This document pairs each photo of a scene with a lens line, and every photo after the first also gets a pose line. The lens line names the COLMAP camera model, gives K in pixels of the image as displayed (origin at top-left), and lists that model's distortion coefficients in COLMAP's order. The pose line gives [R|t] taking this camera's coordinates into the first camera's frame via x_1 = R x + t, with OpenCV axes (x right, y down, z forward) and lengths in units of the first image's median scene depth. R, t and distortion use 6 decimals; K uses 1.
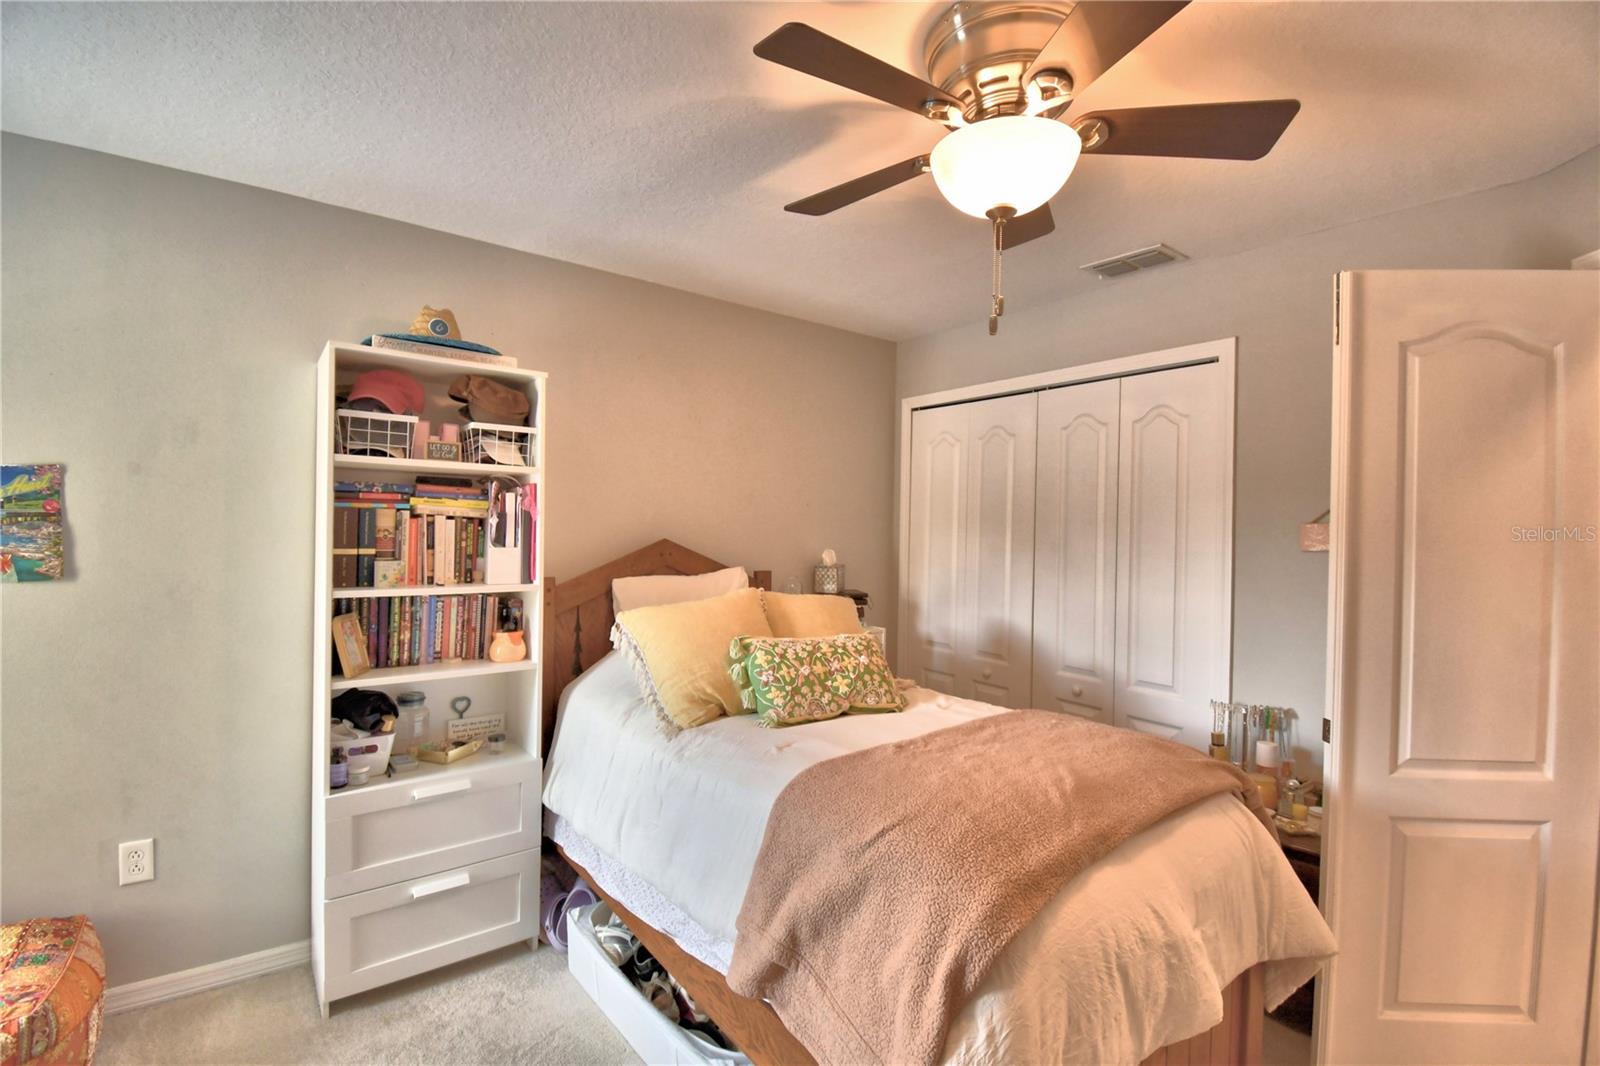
lens RADIAL K [[701.1, 0, 795.0], [0, 701.1, 537.3], [0, 0, 1]] dist [0.024427, -0.025977]
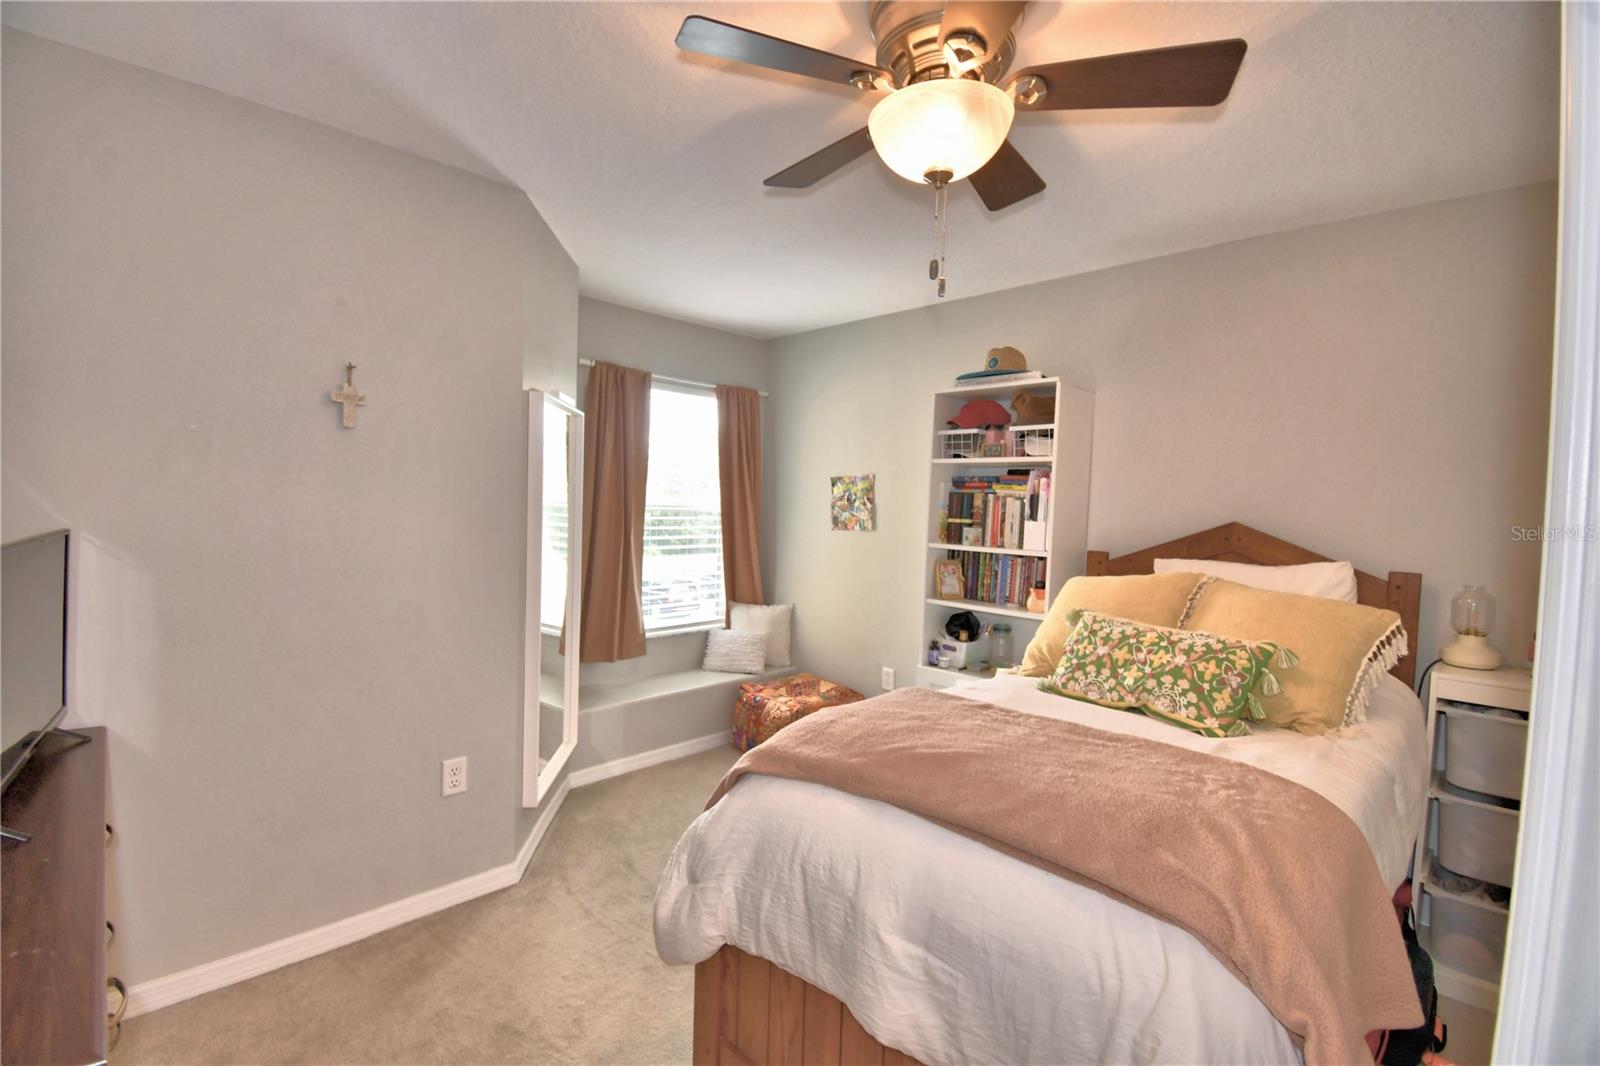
lens RADIAL K [[701.1, 0, 795.0], [0, 701.1, 537.3], [0, 0, 1]] dist [0.024427, -0.025977]
pose [[0.113630, 0.031045, -0.993038, 0.881290], [-0.042373, 0.998754, 0.026375, 0.031129], [0.992619, 0.039081, 0.114804, 0.472708]]
